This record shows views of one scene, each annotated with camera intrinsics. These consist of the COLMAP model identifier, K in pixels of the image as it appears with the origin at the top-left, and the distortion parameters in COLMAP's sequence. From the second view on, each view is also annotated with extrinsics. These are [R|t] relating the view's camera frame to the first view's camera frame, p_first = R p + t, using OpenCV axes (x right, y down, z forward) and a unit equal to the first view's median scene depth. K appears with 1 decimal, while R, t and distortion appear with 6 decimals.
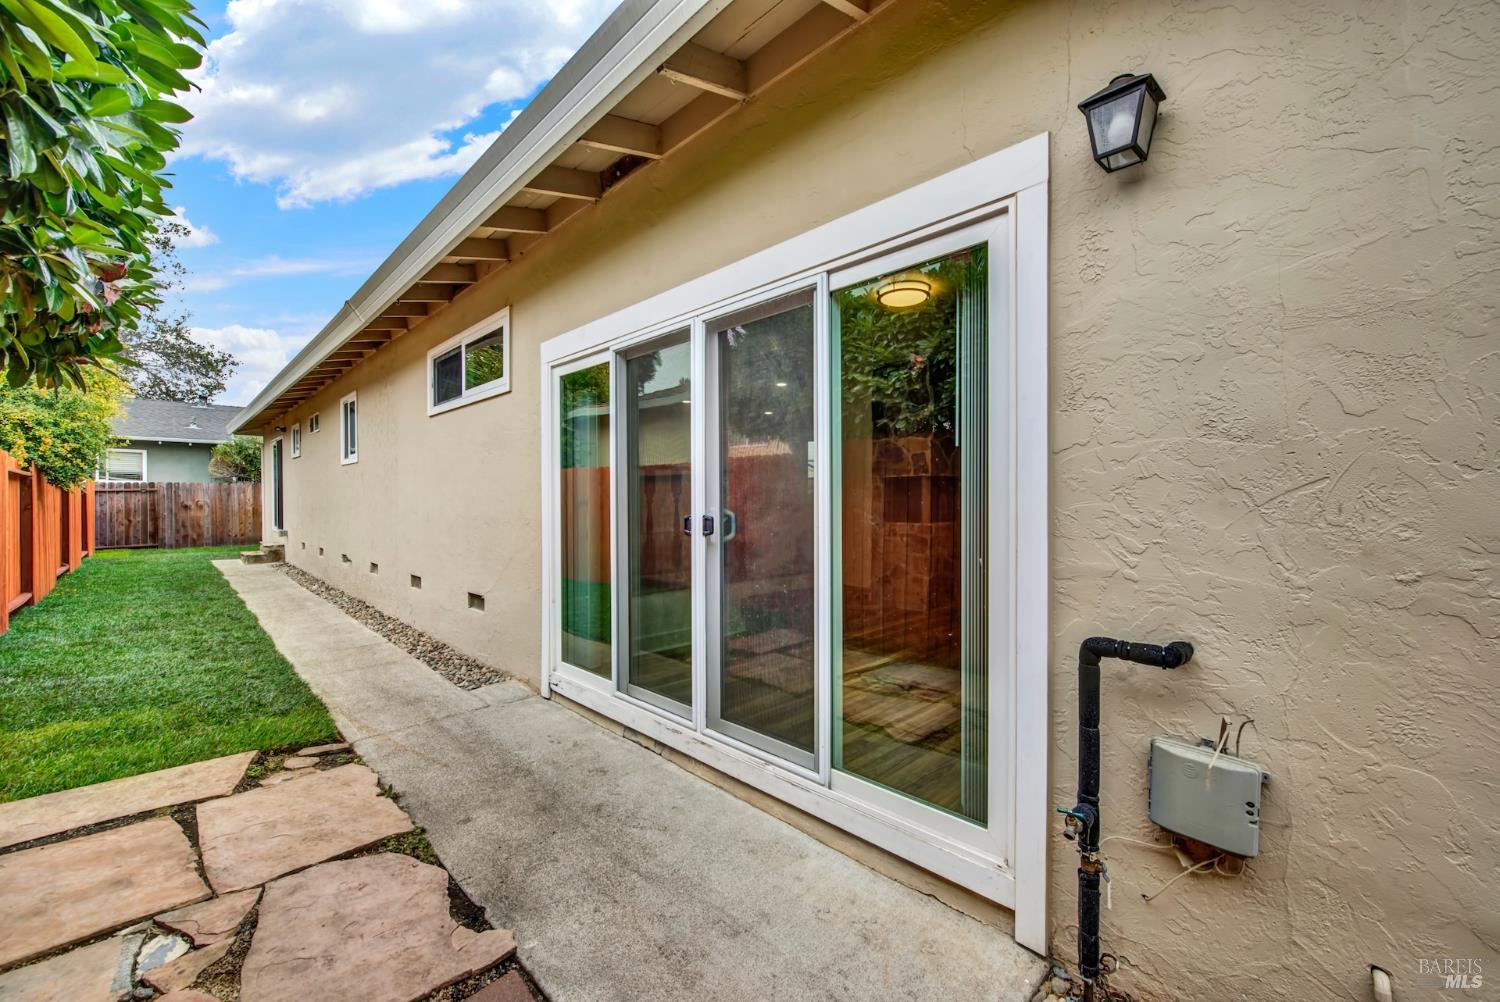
lens RADIAL K [[612.8, 0, 758.8], [0, 612.8, 500.6], [0, 0, 1]] dist [0.004570, -0.003392]
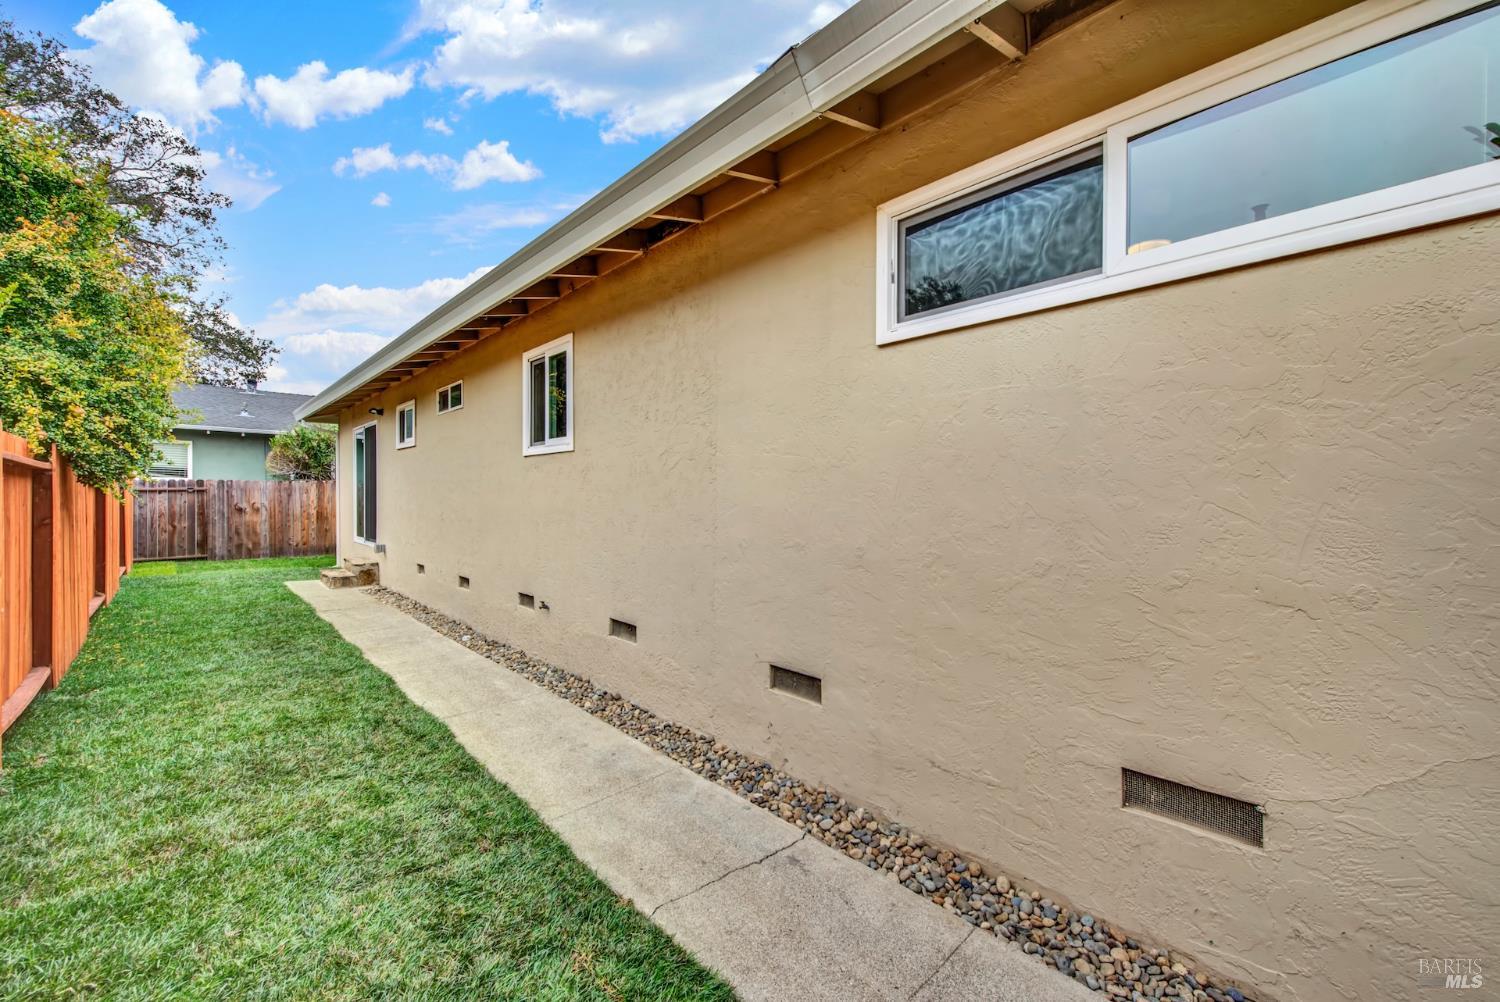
lens RADIAL K [[612.8, 0, 758.8], [0, 612.8, 500.6], [0, 0, 1]] dist [0.004570, -0.003392]
pose [[0.999778, 0.006933, -0.019890, -0.224826], [-0.006949, 0.999976, -0.000738, -0.006561], [0.019884, 0.000876, 0.999802, 0.192809]]
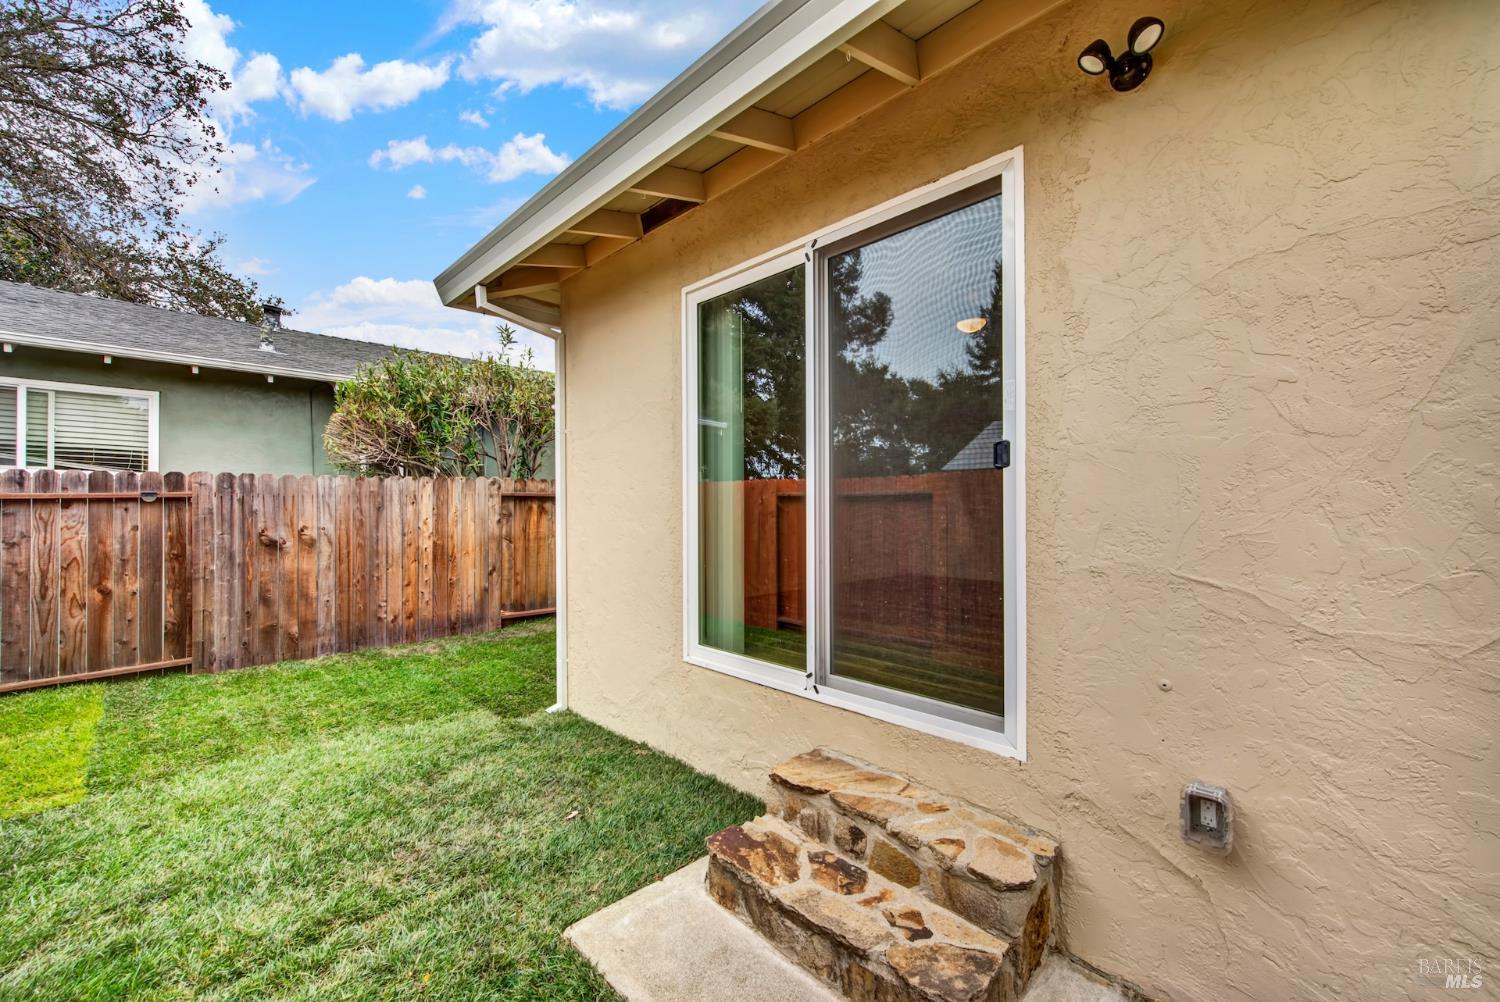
lens RADIAL K [[612.8, 0, 758.8], [0, 612.8, 500.6], [0, 0, 1]] dist [0.004570, -0.003392]
pose [[0.999987, -0.001429, -0.004814, -0.673502], [0.001357, 0.999889, -0.014811, -0.009382], [0.004835, 0.014804, 0.999879, 0.671410]]
